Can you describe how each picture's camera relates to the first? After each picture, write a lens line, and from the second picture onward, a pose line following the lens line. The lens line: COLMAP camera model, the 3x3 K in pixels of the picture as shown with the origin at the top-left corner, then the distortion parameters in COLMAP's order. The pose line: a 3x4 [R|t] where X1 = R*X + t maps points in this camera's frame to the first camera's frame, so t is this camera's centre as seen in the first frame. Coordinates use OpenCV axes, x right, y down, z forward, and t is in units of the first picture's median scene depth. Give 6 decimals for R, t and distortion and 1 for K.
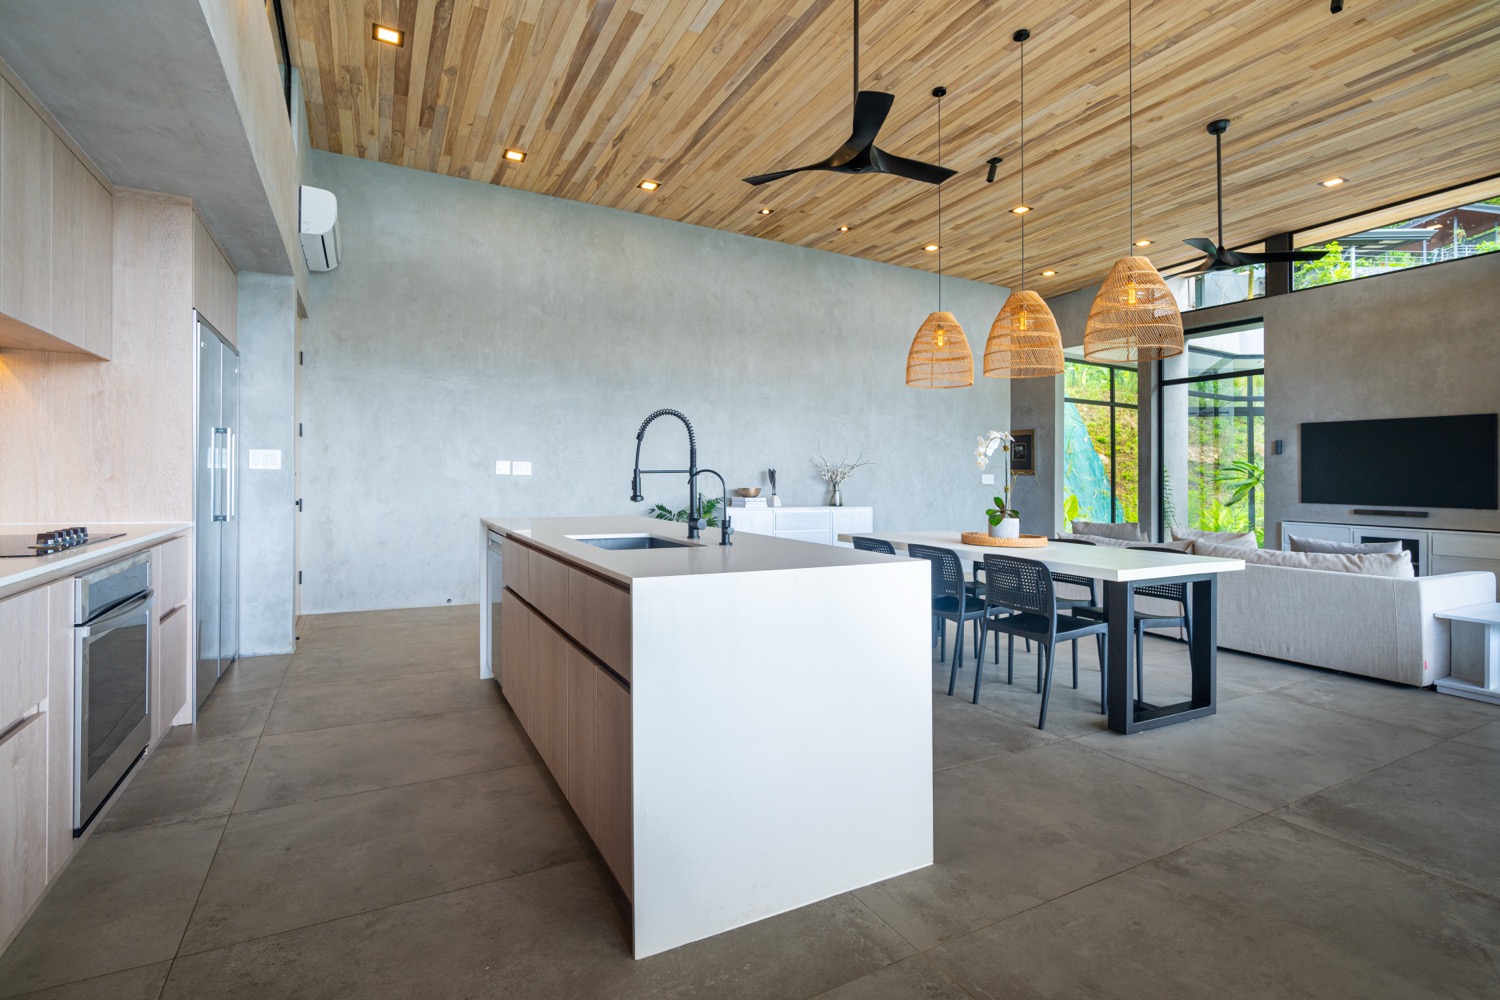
lens RADIAL K [[716.5, 0, 752.1], [0, 716.5, 480.1], [0, 0, 1]] dist [-0.001460, 0.000967]
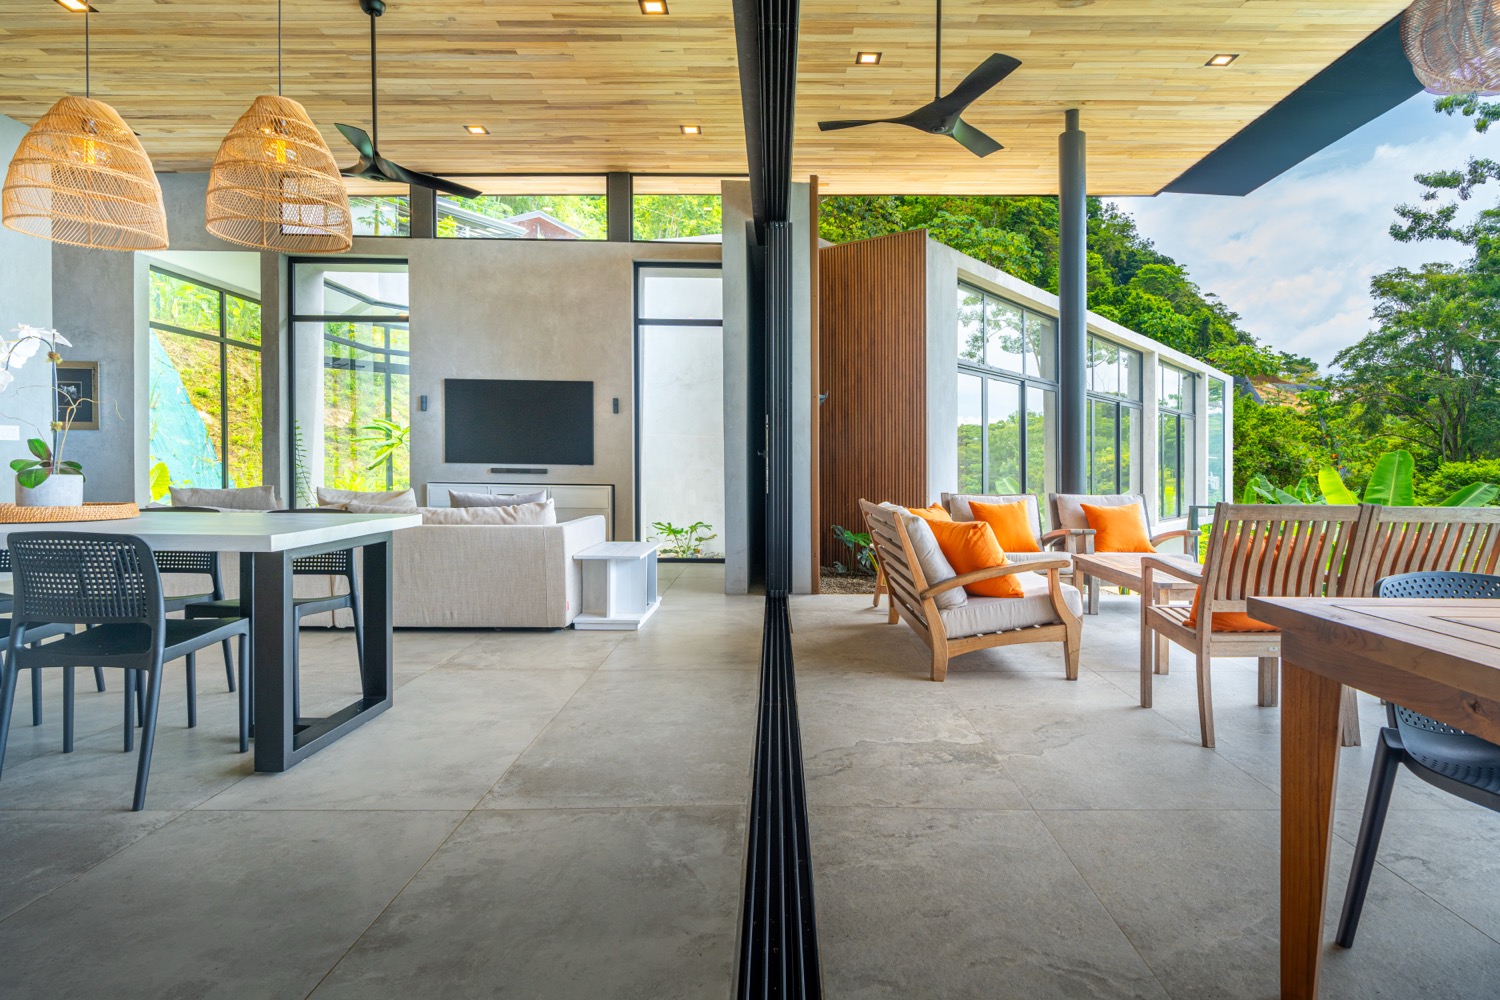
lens RADIAL K [[818.2, 0, 810.4], [0, 818.2, 464.1], [0, 0, 1]] dist [-0.005301, 0.000953]
pose [[0.454235, -0.010343, 0.890822, 0.038142], [-0.001673, 0.999921, 0.012463, 0.034448], [-0.890880, -0.007152, 0.454181, 0.138106]]
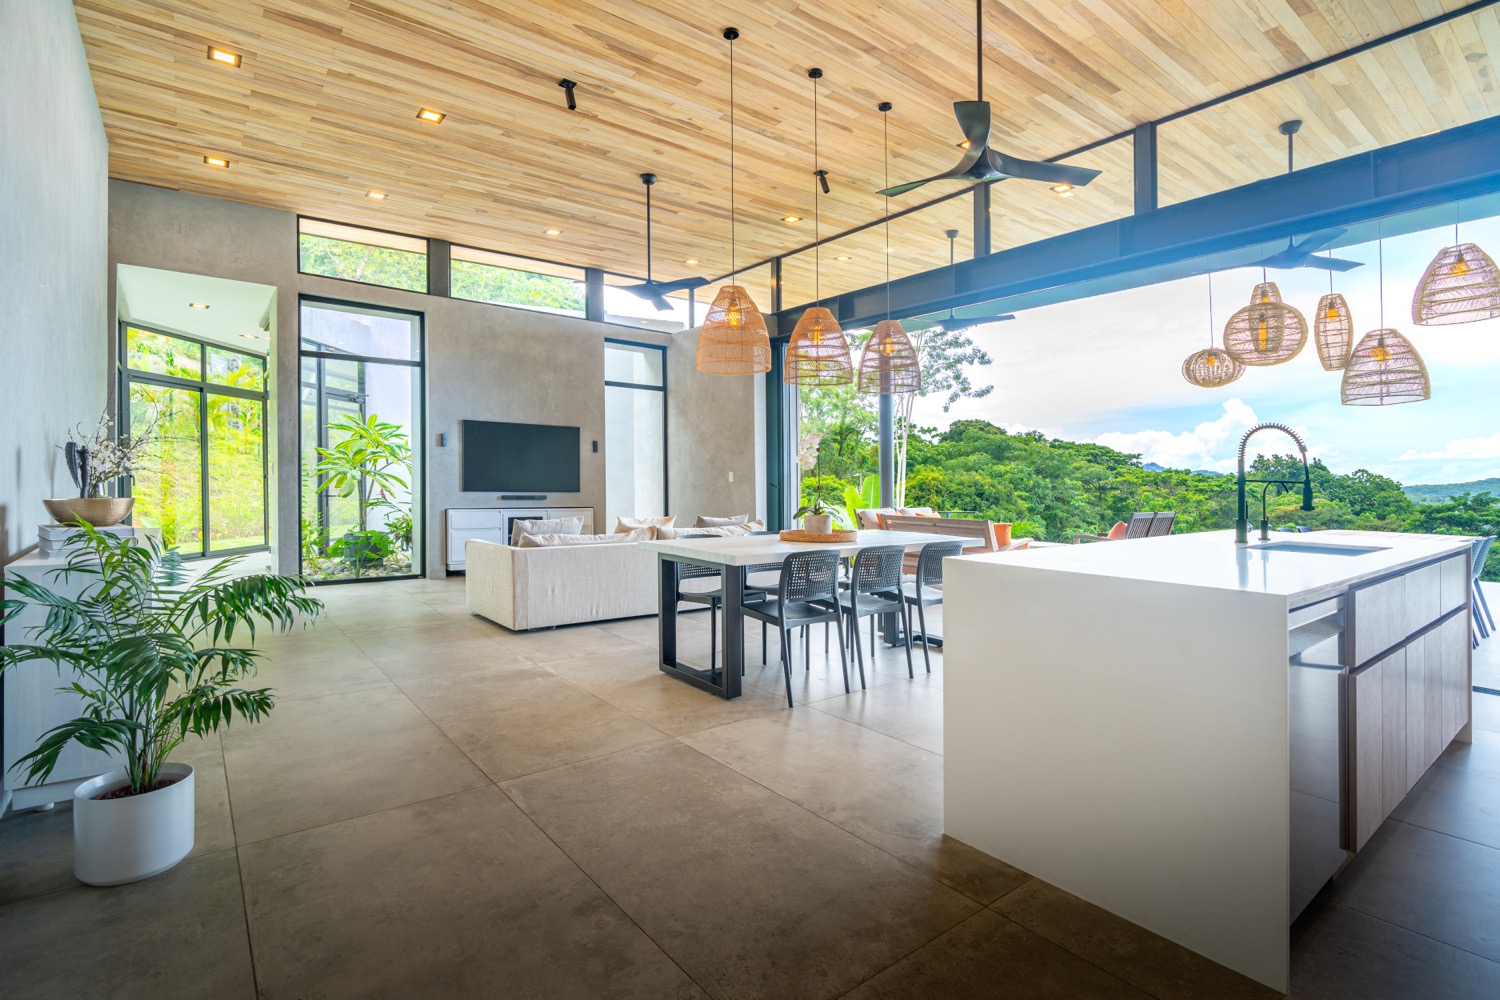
lens RADIAL K [[717.5, 0, 747.2], [0, 717.5, 467.5], [0, 0, 1]] dist [-0.000779, -0.000161]
pose [[-0.160996, 0.000296, 0.986955, -0.725964], [-0.015806, 0.999871, -0.002878, -0.017366], [-0.986828, -0.016063, -0.160971, 1.349944]]
